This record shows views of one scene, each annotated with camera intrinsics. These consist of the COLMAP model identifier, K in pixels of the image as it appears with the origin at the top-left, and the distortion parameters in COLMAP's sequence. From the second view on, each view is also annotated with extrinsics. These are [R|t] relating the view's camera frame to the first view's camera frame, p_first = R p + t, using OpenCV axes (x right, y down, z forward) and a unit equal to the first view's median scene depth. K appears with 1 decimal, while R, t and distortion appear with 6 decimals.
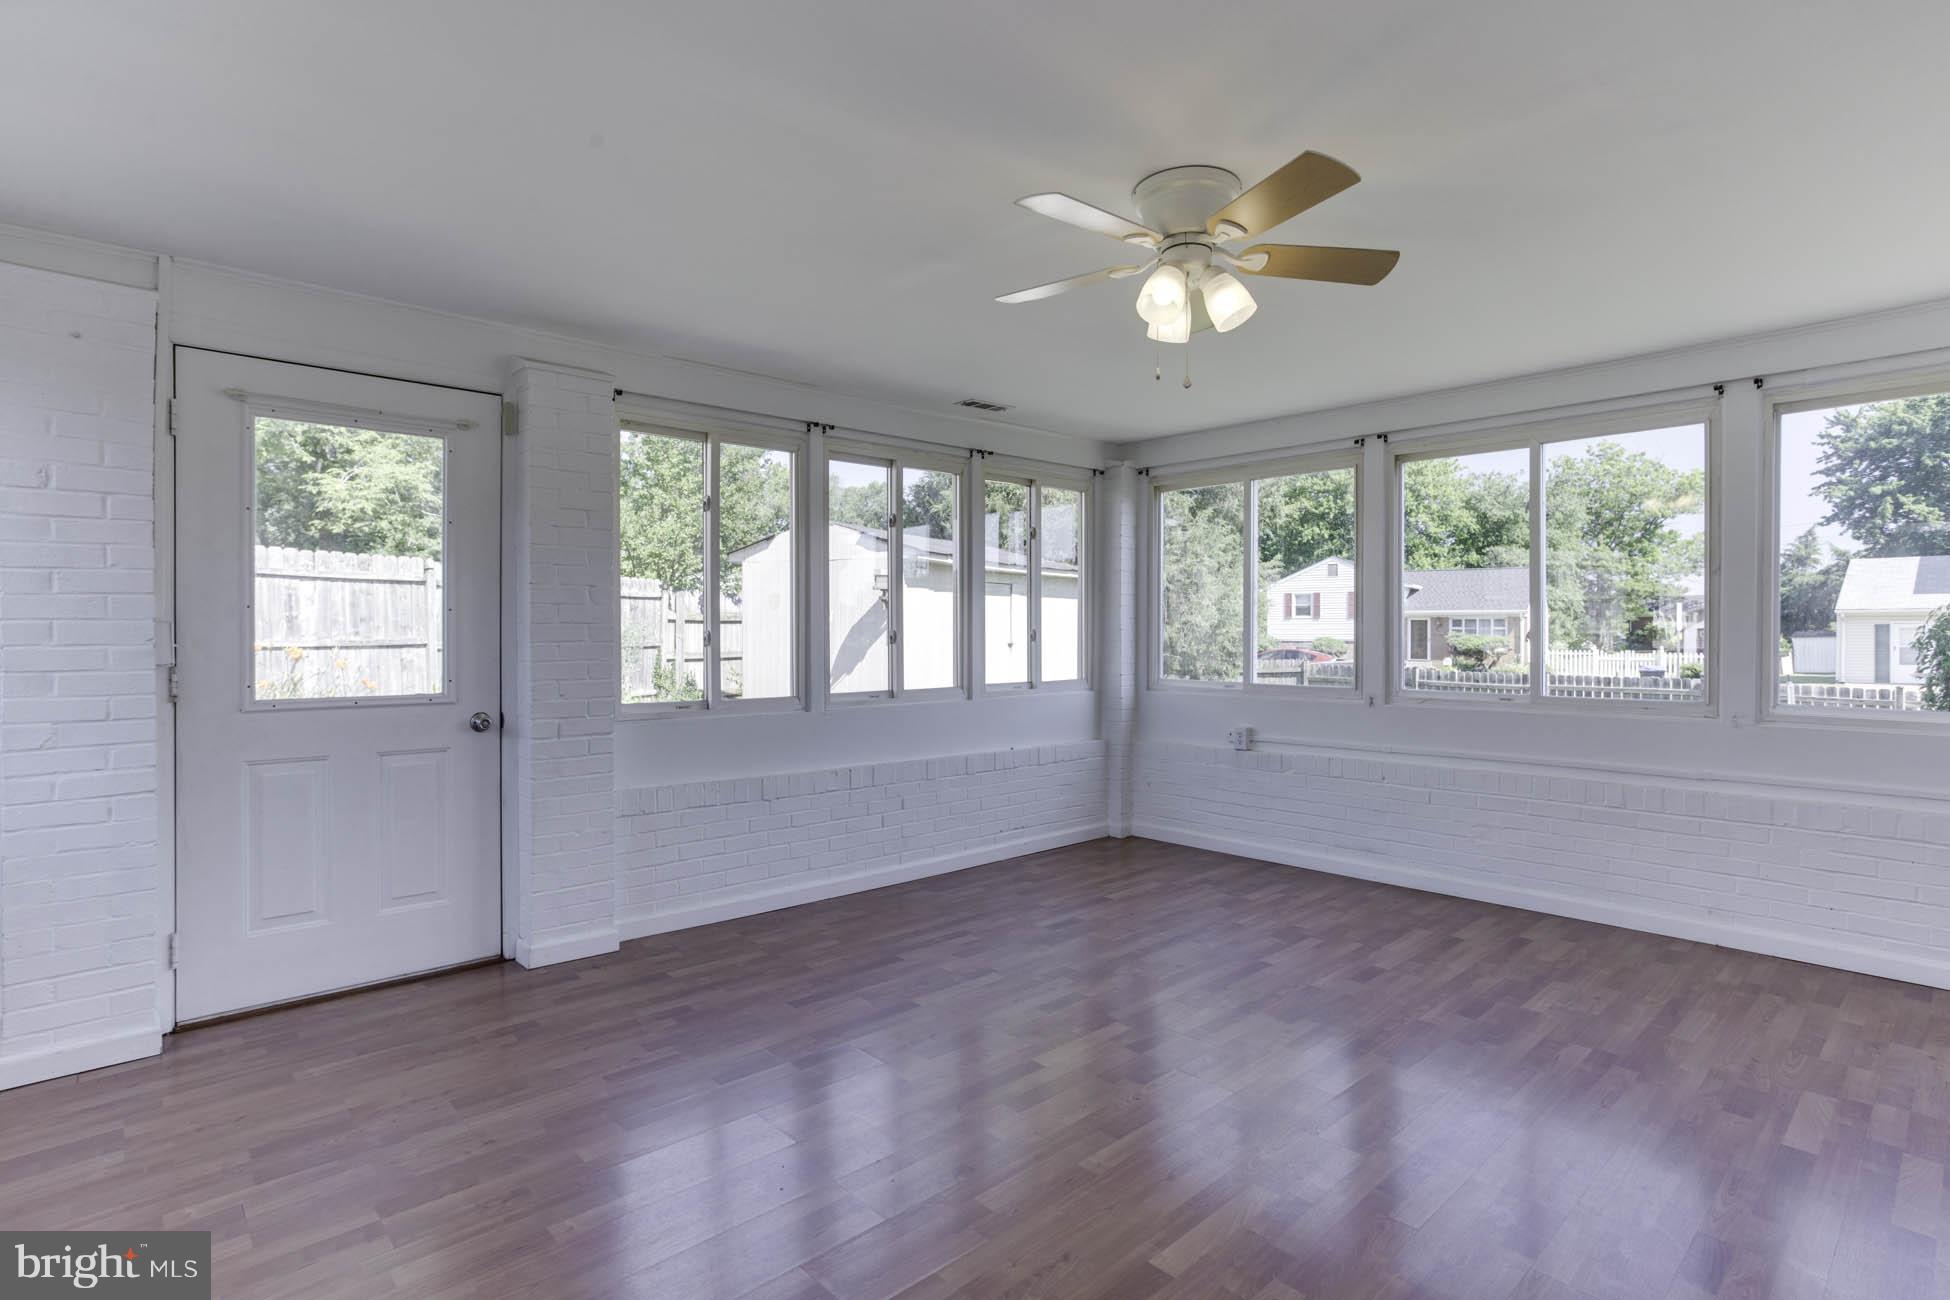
lens RADIAL K [[970.4, 0, 968.7], [0, 970.4, 634.5], [0, 0, 1]] dist [-0.055629, 0.044803]
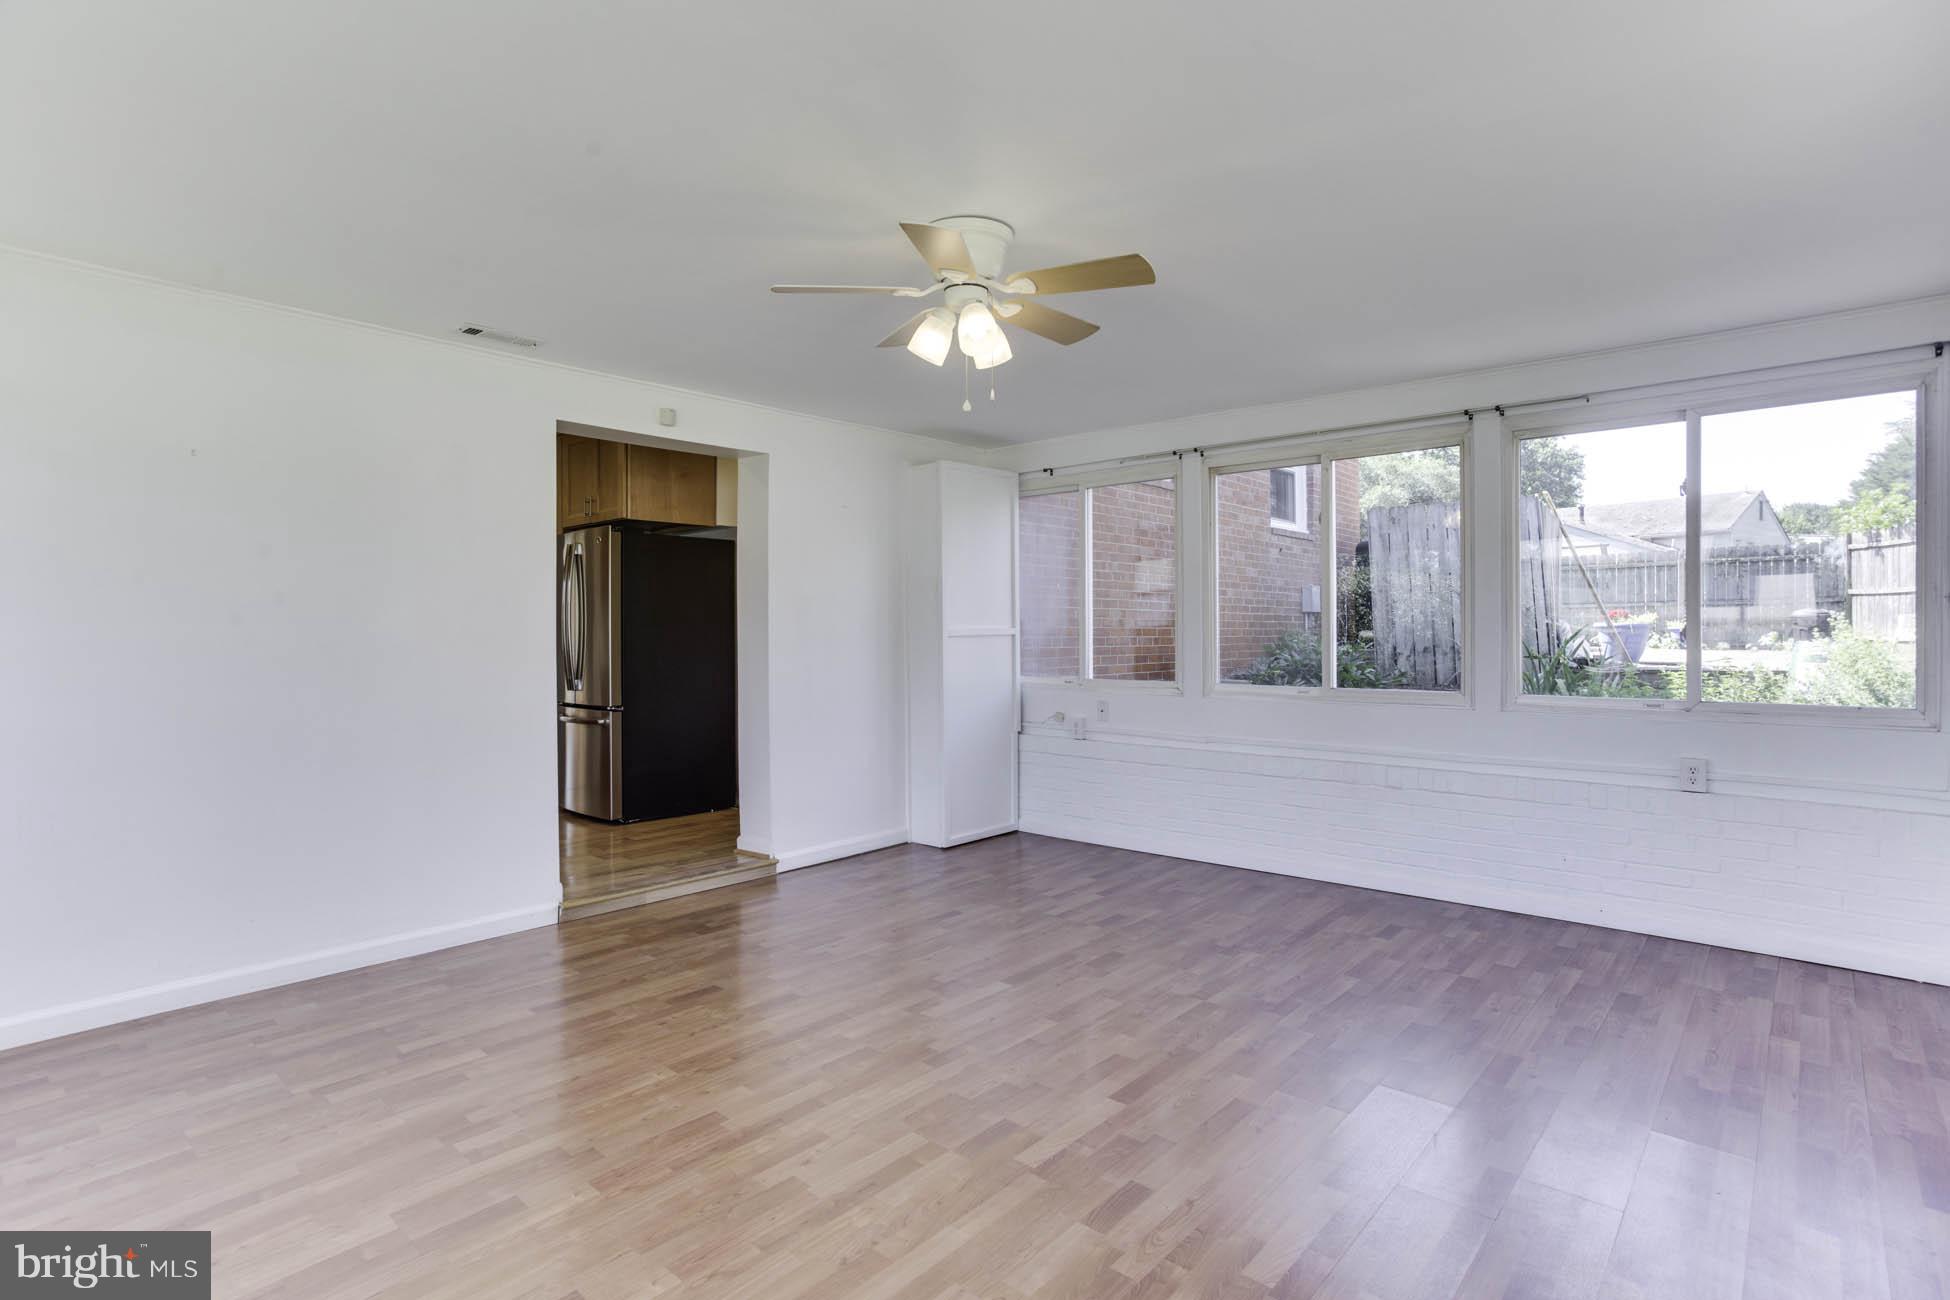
lens RADIAL K [[970.4, 0, 968.7], [0, 970.4, 634.5], [0, 0, 1]] dist [-0.055629, 0.044803]
pose [[-0.997146, 0.004739, -0.075351, 0.201871], [0.004675, 0.999989, 0.001023, -0.000048], [0.075355, 0.000667, -0.997157, 1.363543]]
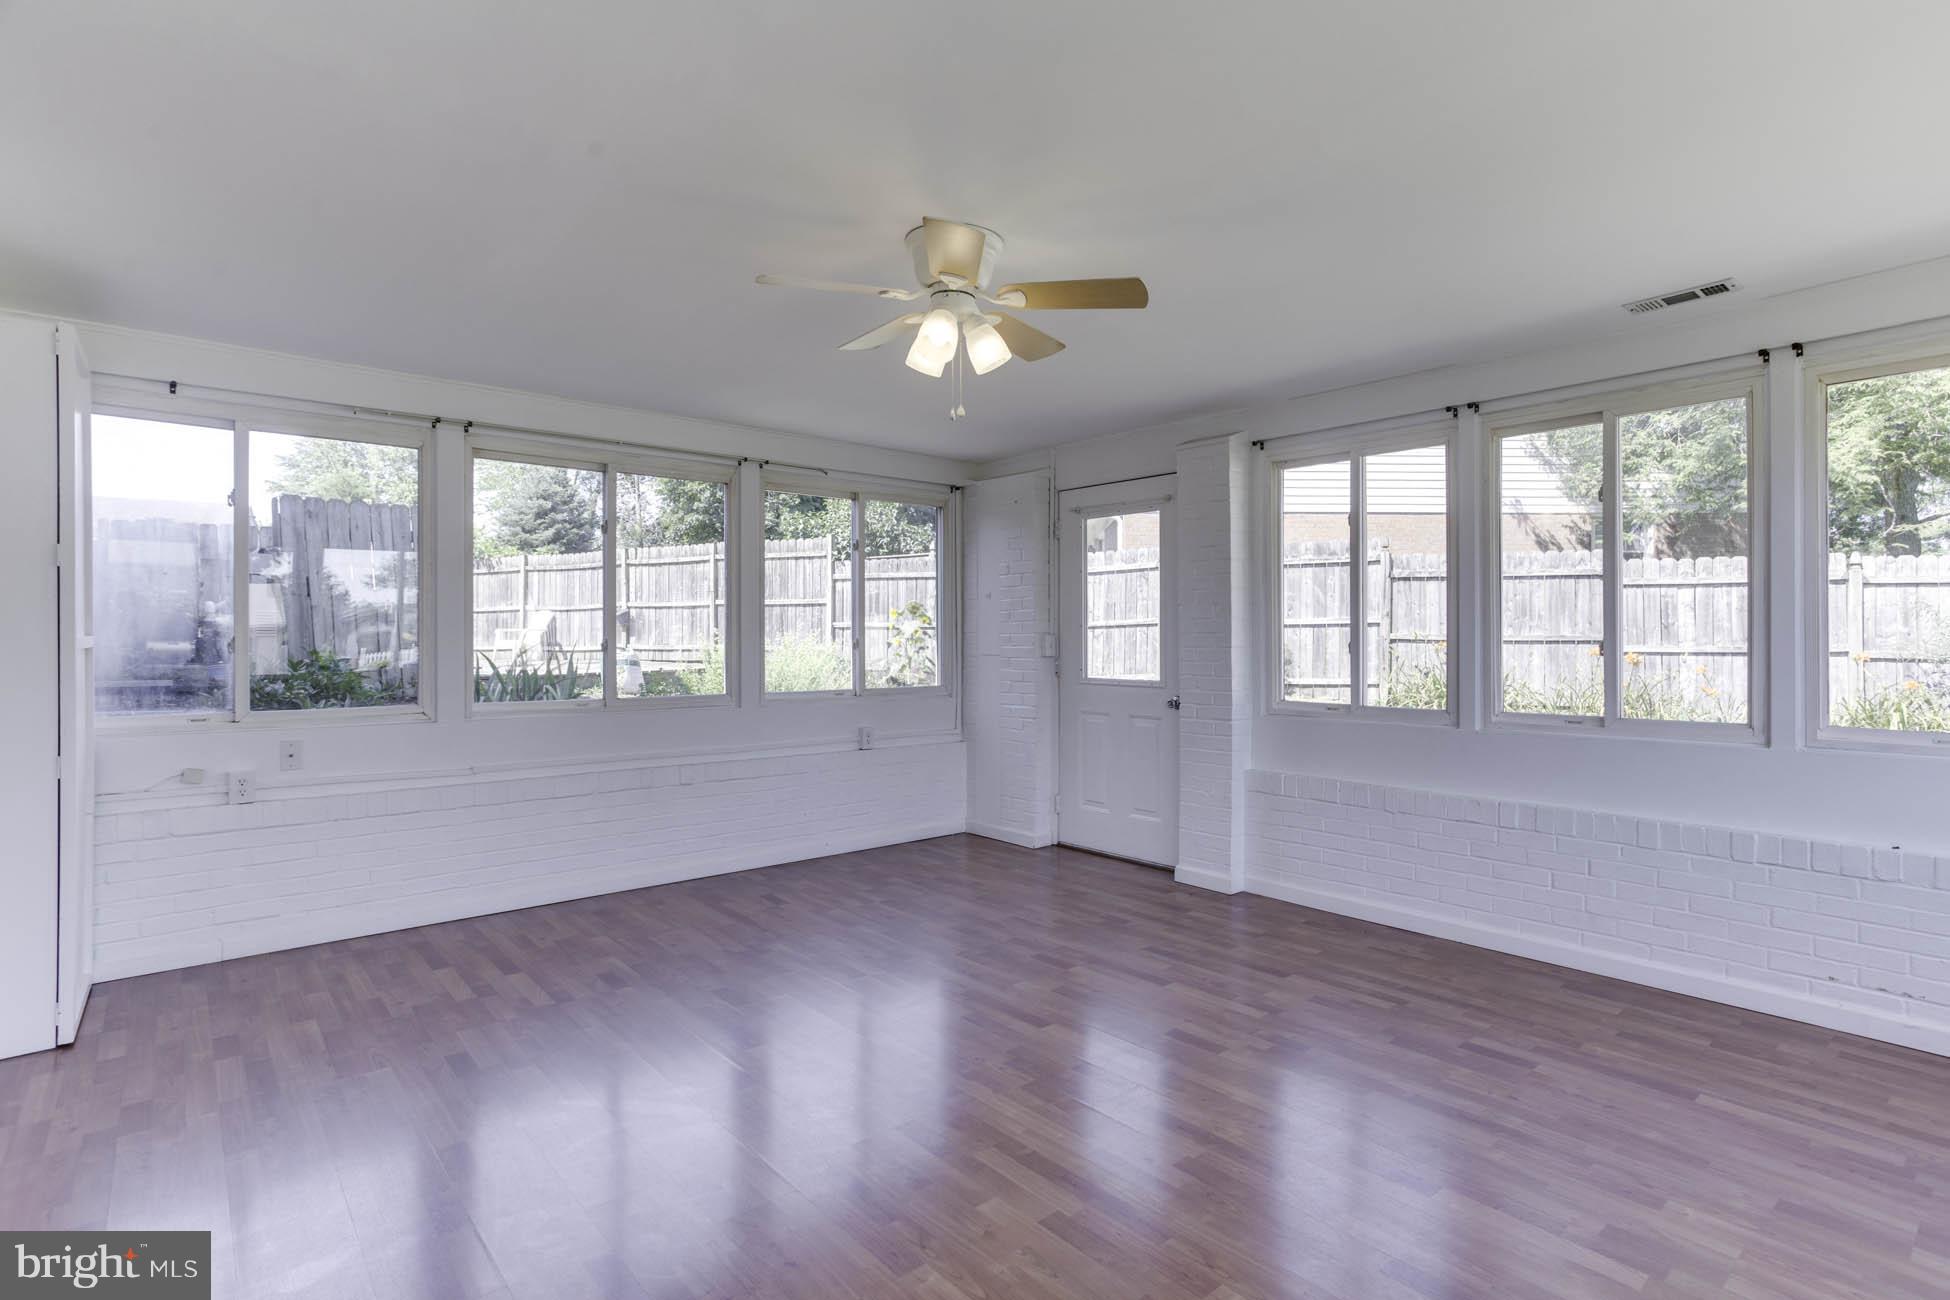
lens RADIAL K [[963.7, 0, 988.6], [0, 963.7, 670.2], [0, 0, 1]] dist [-0.071754, 0.034357]
pose [[-0.039852, 0.031705, -0.998702, 0.841611], [0.001689, 0.999497, 0.031663, -0.003002], [0.999204, -0.000425, -0.039885, 0.700882]]
